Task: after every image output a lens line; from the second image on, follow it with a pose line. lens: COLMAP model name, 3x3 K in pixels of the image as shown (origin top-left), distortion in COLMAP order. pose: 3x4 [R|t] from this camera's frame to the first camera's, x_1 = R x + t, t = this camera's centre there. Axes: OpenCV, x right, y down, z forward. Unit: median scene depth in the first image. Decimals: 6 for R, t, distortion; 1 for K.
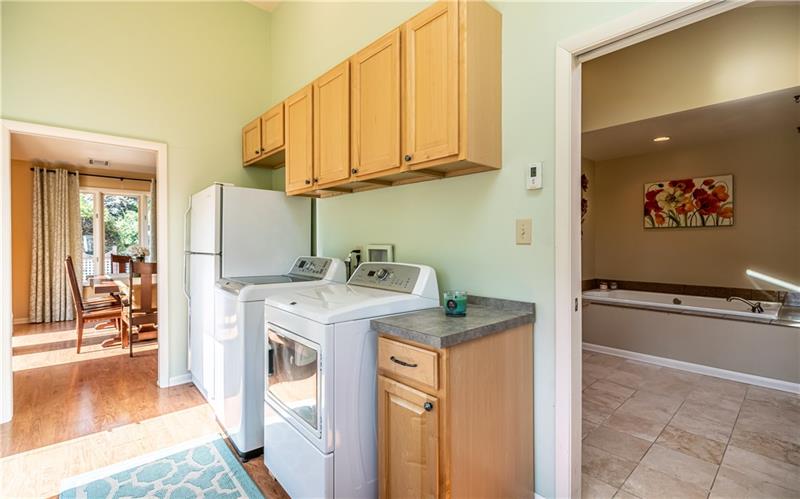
lens RADIAL K [[366.7, 0, 400.0], [0, 366.7, 249.5], [0, 0, 1]] dist [0.000962, 0.000404]
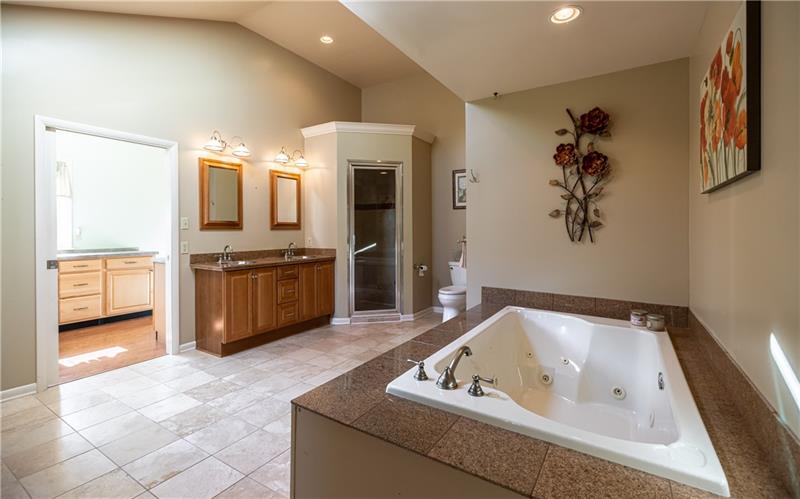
lens RADIAL K [[358.5, 0, 401.6], [0, 358.5, 231.2], [0, 0, 1]] dist [0.000105, -0.000001]
pose [[0.265218, 0.005549, -0.964173, 1.060736], [-0.014781, 0.999889, 0.001688, -0.015455], [0.964075, 0.013804, 0.265270, 0.635167]]
